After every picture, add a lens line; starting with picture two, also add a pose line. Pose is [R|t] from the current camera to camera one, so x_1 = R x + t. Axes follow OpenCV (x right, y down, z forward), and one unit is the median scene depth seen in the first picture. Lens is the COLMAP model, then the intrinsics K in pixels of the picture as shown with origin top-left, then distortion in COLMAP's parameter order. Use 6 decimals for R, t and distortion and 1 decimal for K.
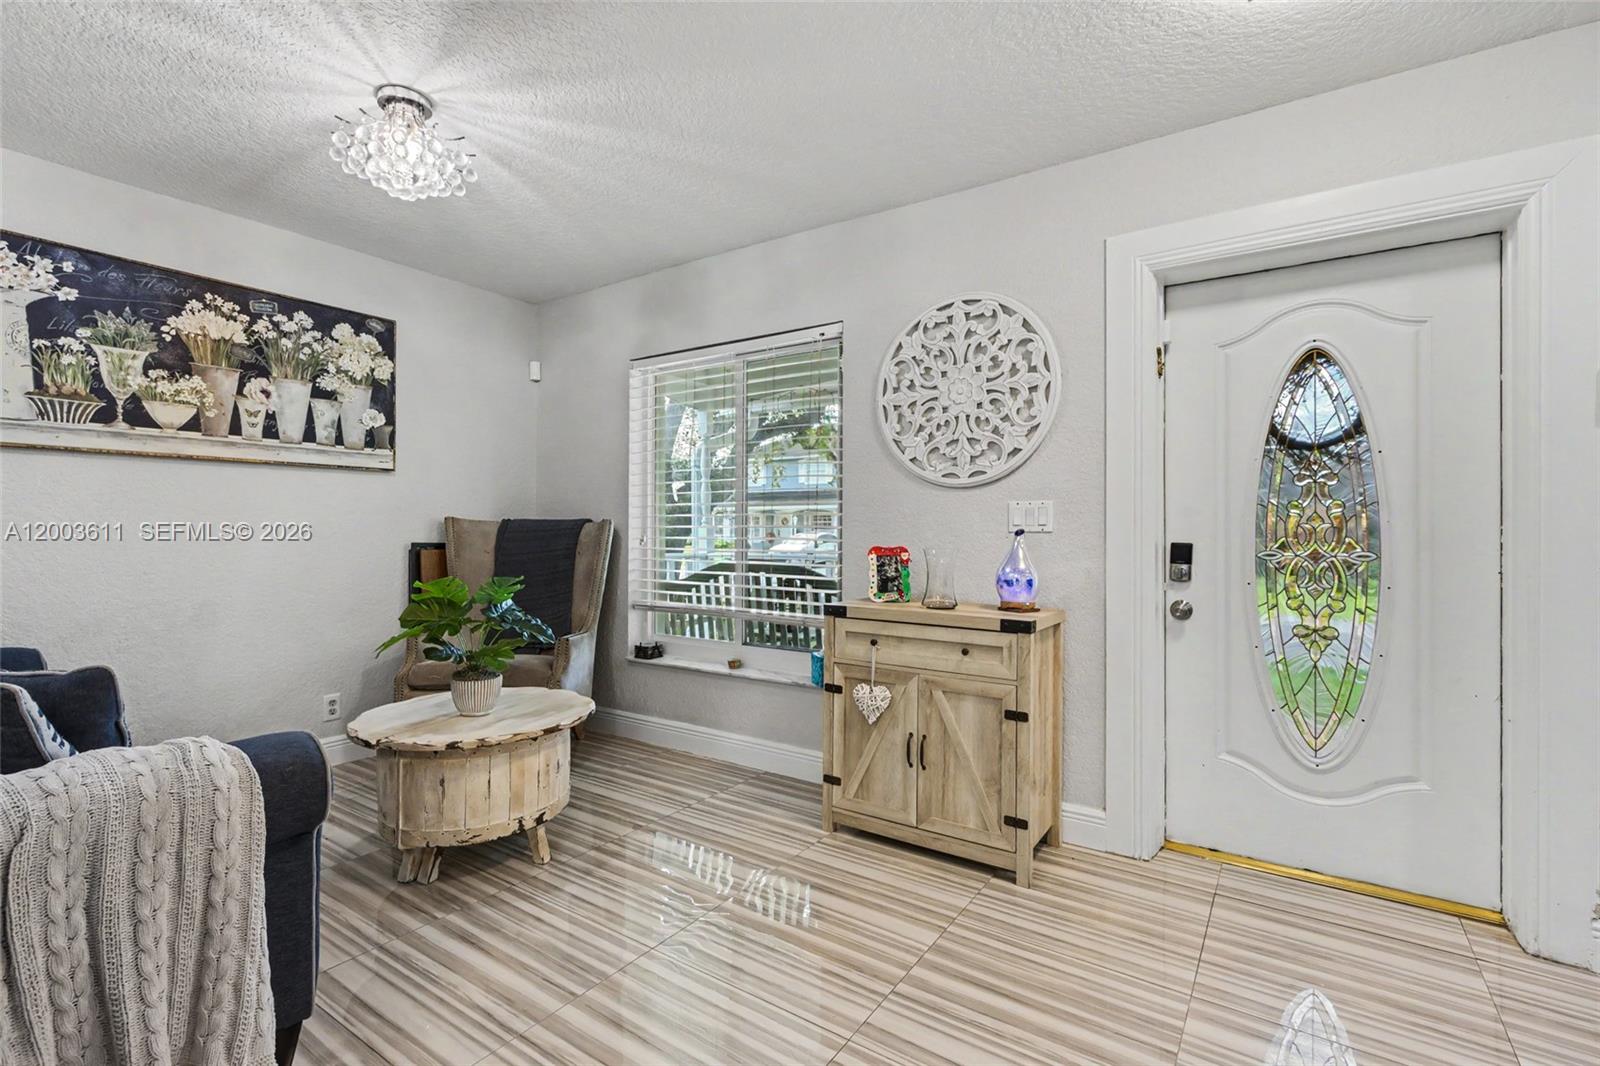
lens RADIAL K [[733.3, 0, 786.0], [0, 733.3, 529.6], [0, 0, 1]] dist [0.007881, -0.002569]
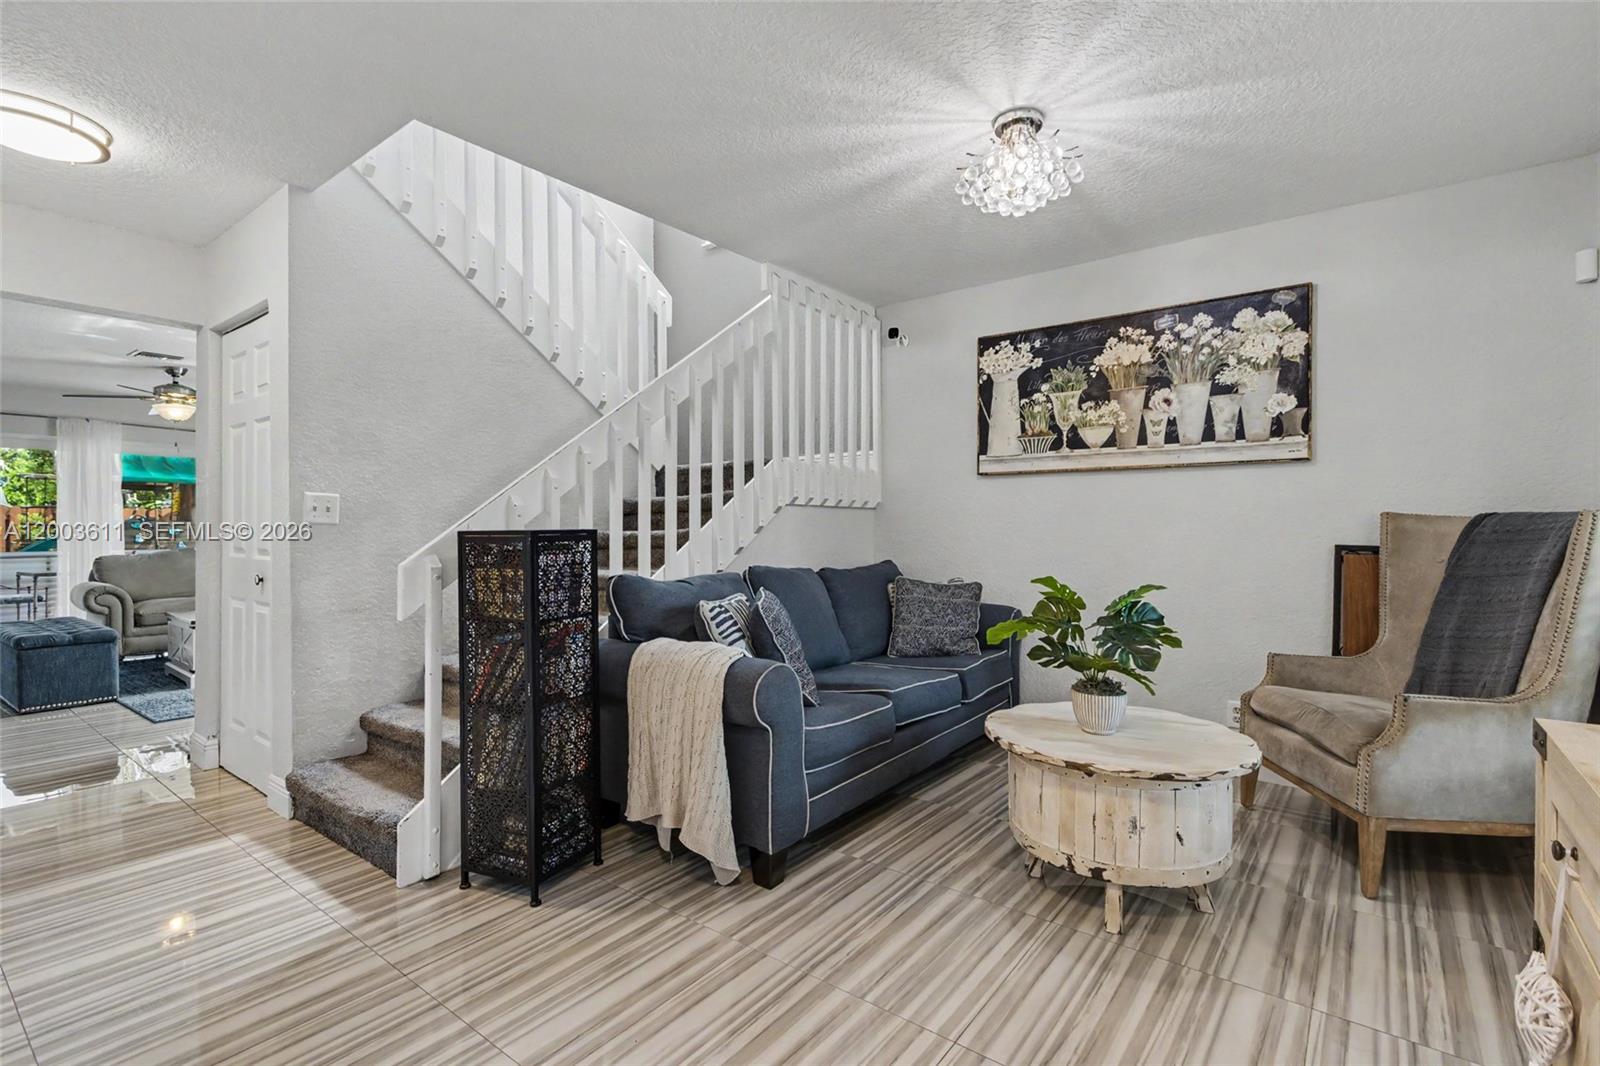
lens RADIAL K [[733.3, 0, 812.3], [0, 733.3, 528.5], [0, 0, 1]] dist [0.007881, -0.002569]
pose [[-0.032819, -0.000950, -0.999461, 0.442184], [-0.001964, 0.999998, -0.000886, 0.001778], [0.999459, 0.001933, -0.032821, 0.601571]]
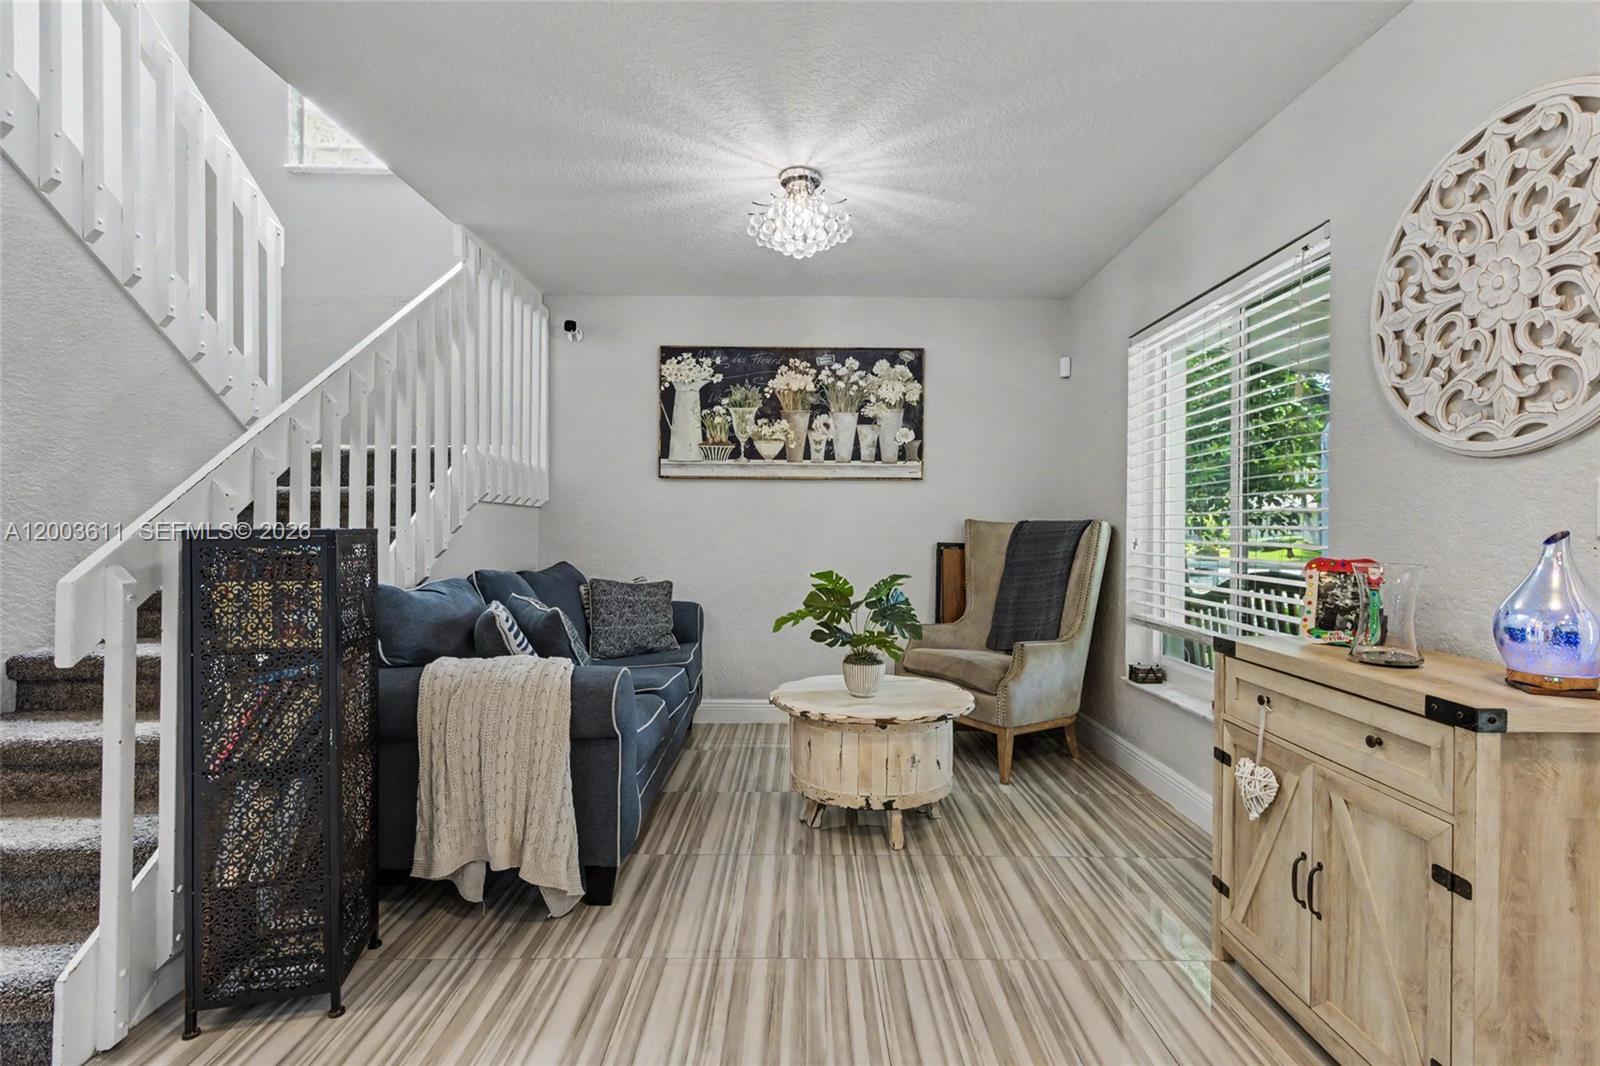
lens RADIAL K [[733.3, 0, 805.6], [0, 733.3, 527.5], [0, 0, 1]] dist [0.007881, -0.002569]
pose [[0.580694, -0.000148, -0.814122, 0.387154], [-0.006228, 0.999970, -0.004624, 0.002125], [0.814098, 0.007756, 0.580675, 0.248615]]
